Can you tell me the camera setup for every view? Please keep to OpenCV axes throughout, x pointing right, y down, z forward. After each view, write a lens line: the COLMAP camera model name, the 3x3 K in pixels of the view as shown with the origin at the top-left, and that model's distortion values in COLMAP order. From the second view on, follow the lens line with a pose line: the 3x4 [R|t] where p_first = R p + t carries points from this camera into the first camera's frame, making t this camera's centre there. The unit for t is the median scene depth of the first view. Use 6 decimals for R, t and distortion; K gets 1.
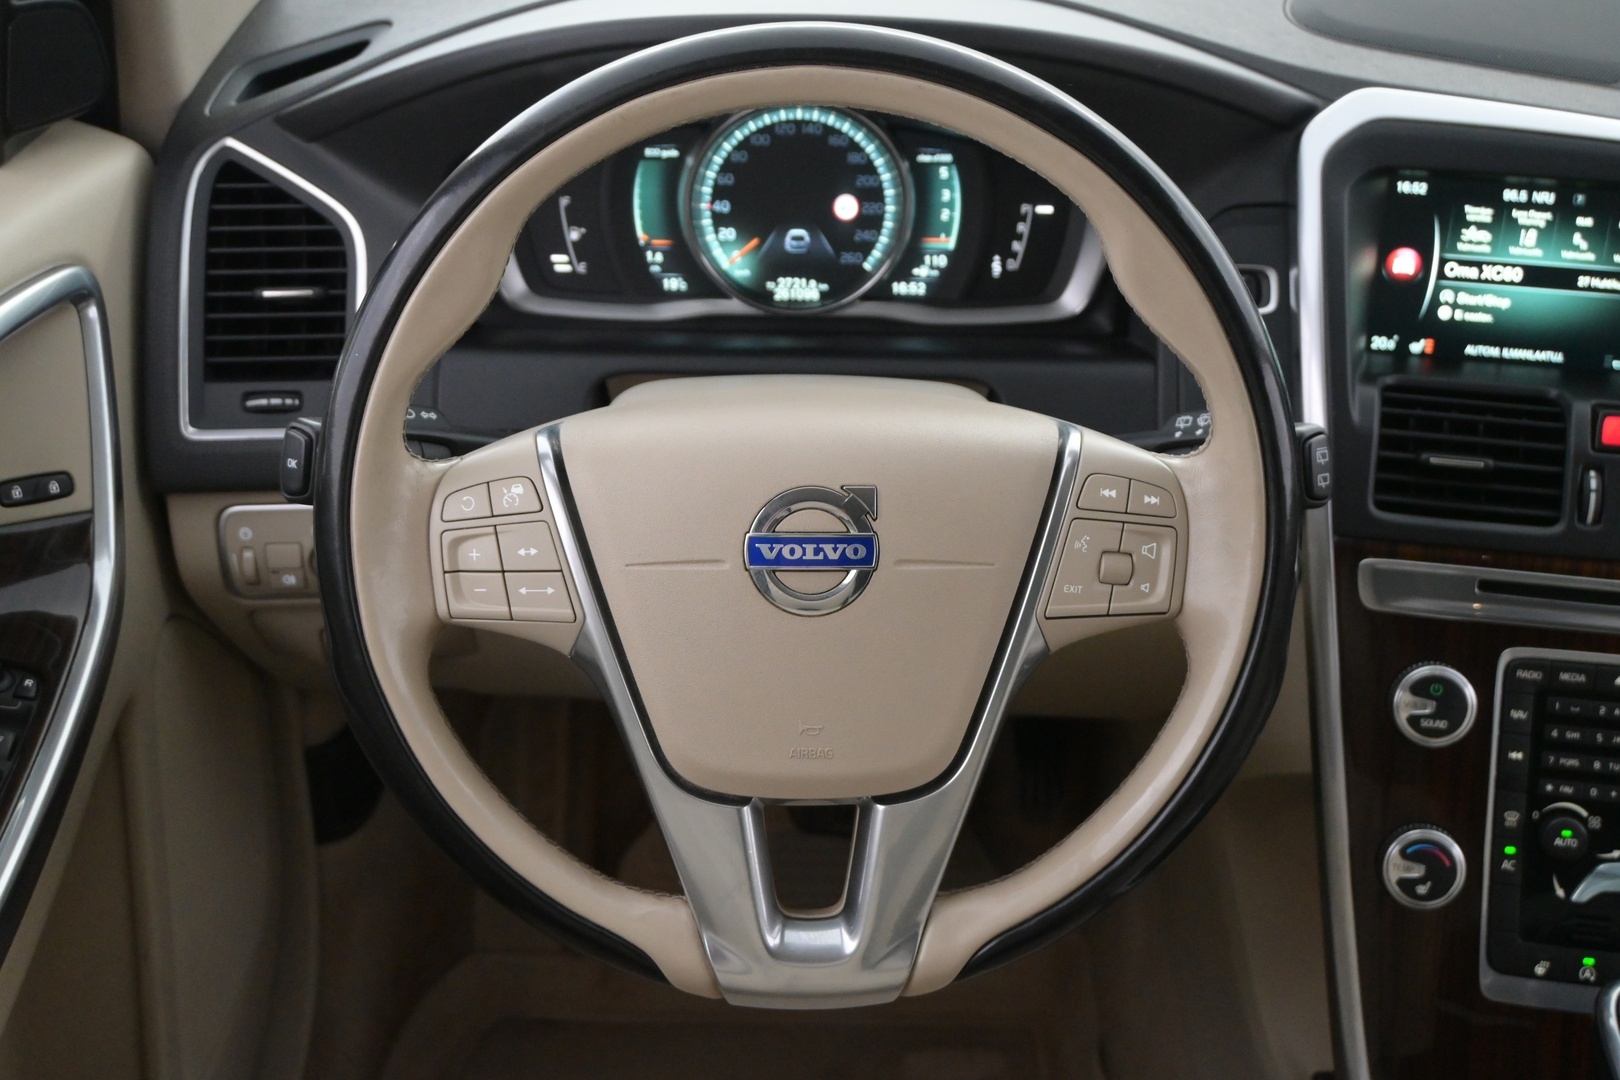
lens RADIAL K [[2055.6, 0, 811.6], [0, 2055.6, 529.3], [0, 0, 1]] dist [-0.008153, 0.018973]
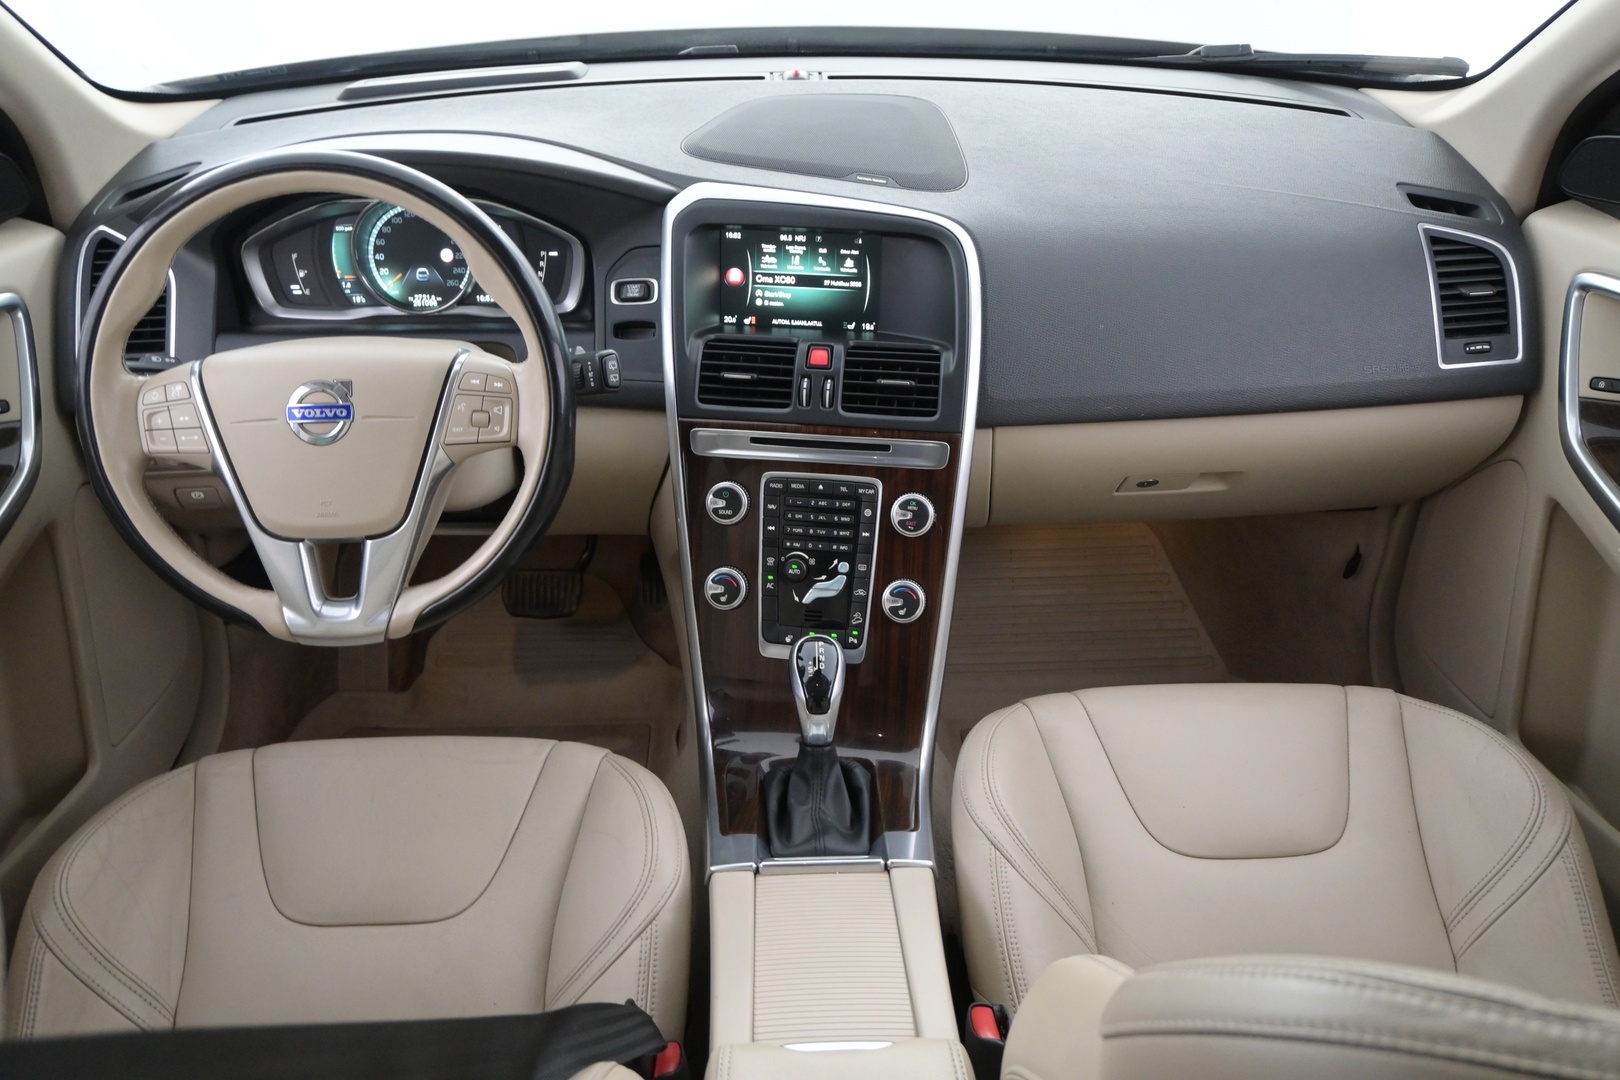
lens RADIAL K [[1358.1, 0, 810.4], [0, 1358.1, 521.5], [0, 0, 1]] dist [0.007958, 0.000874]
pose [[0.999567, -0.028665, 0.006717, 0.365753], [0.028621, 0.999569, 0.006513, 0.095371], [-0.006900, -0.006318, 0.999956, -0.264642]]
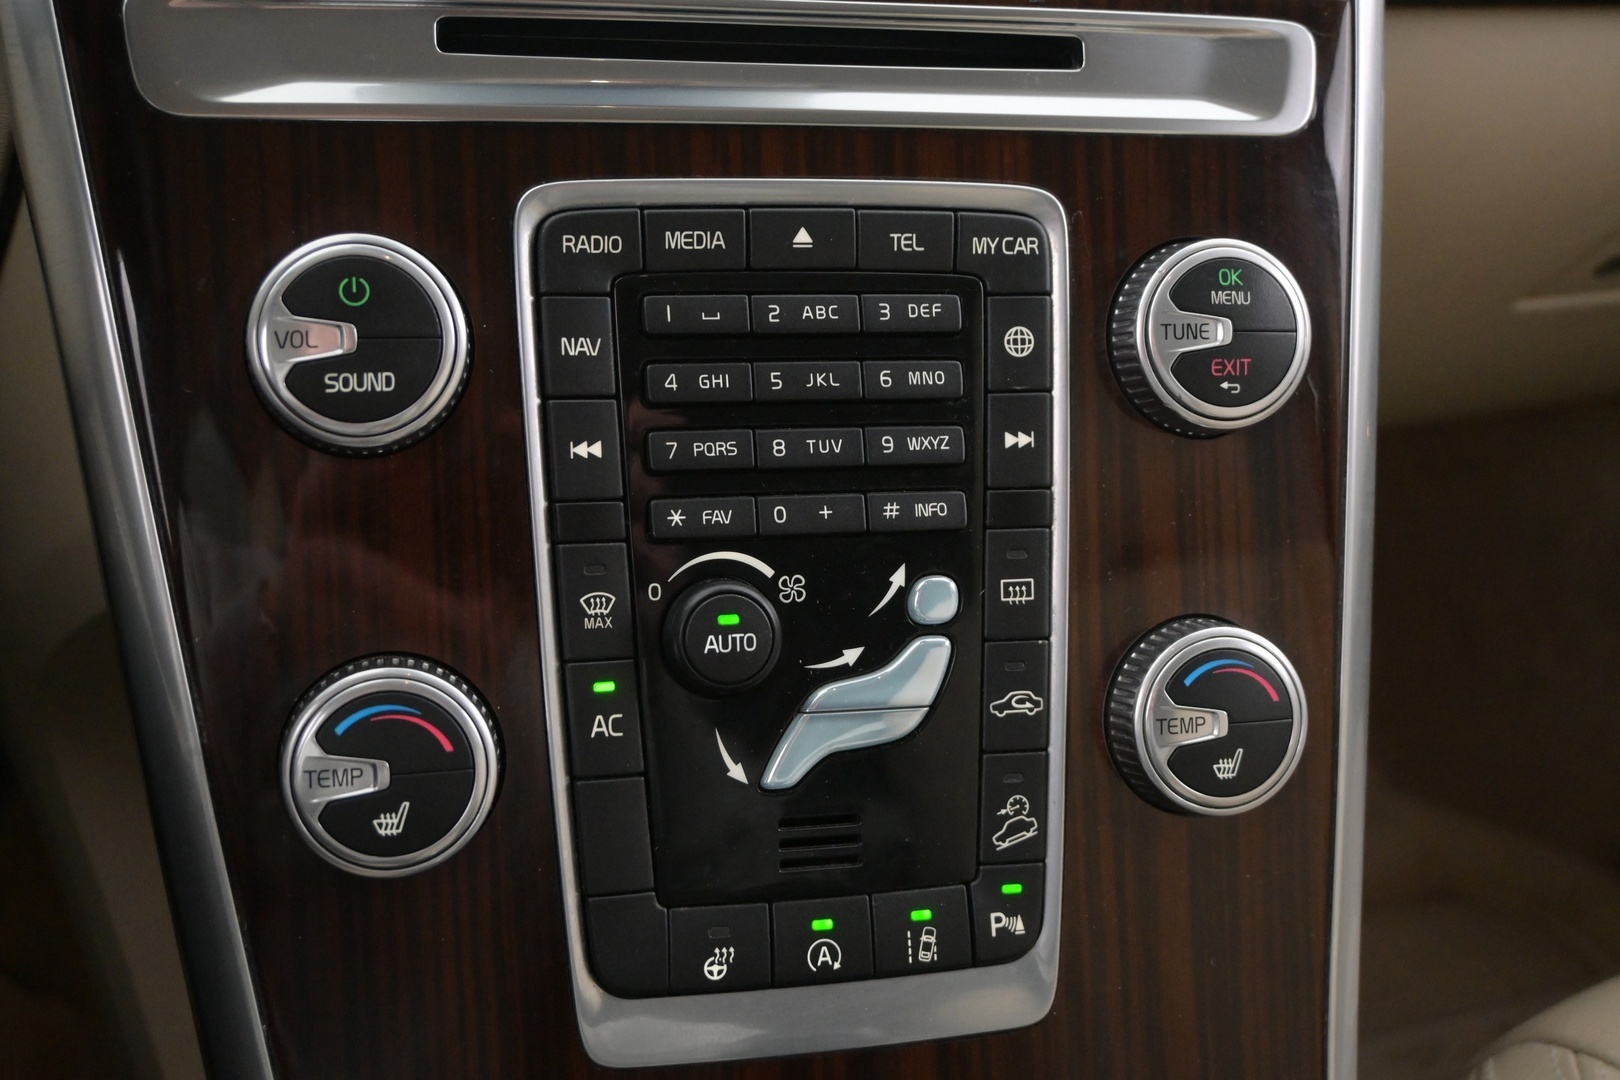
lens RADIAL K [[1738.5, 0, 810.0], [0, 1738.5, 540.0], [0, 0, 1]] dist [0.004441, -0.004062]
pose [[0.929166, -0.121813, 0.349016, 0.259301], [0.130504, 0.991447, -0.001398, 0.131701], [-0.345860, 0.046847, 0.937116, 0.659589]]
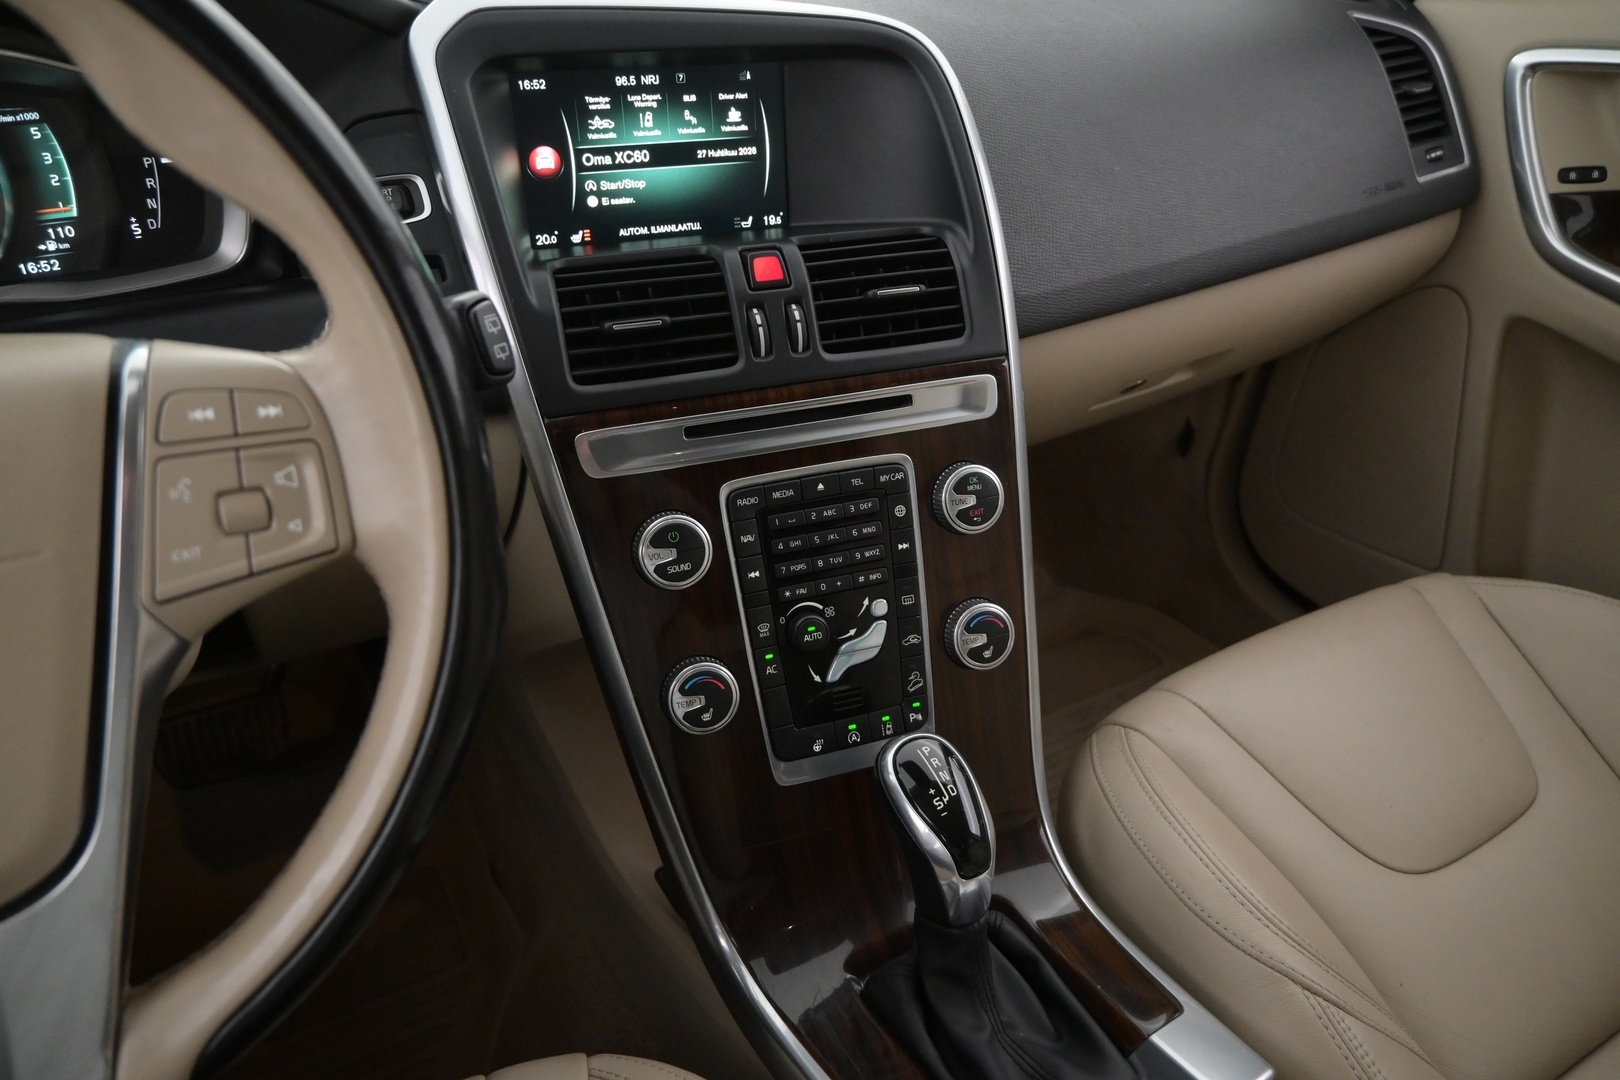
lens RADIAL K [[1109.5, 0, 812.5], [0, 1109.5, 534.0], [0, 0, 1]] dist [-0.003827, -0.000661]
pose [[0.872365, -0.266180, 0.410034, 0.128208], [0.233165, 0.963766, 0.129574, 0.018194], [-0.429667, -0.017430, 0.902819, 0.438132]]
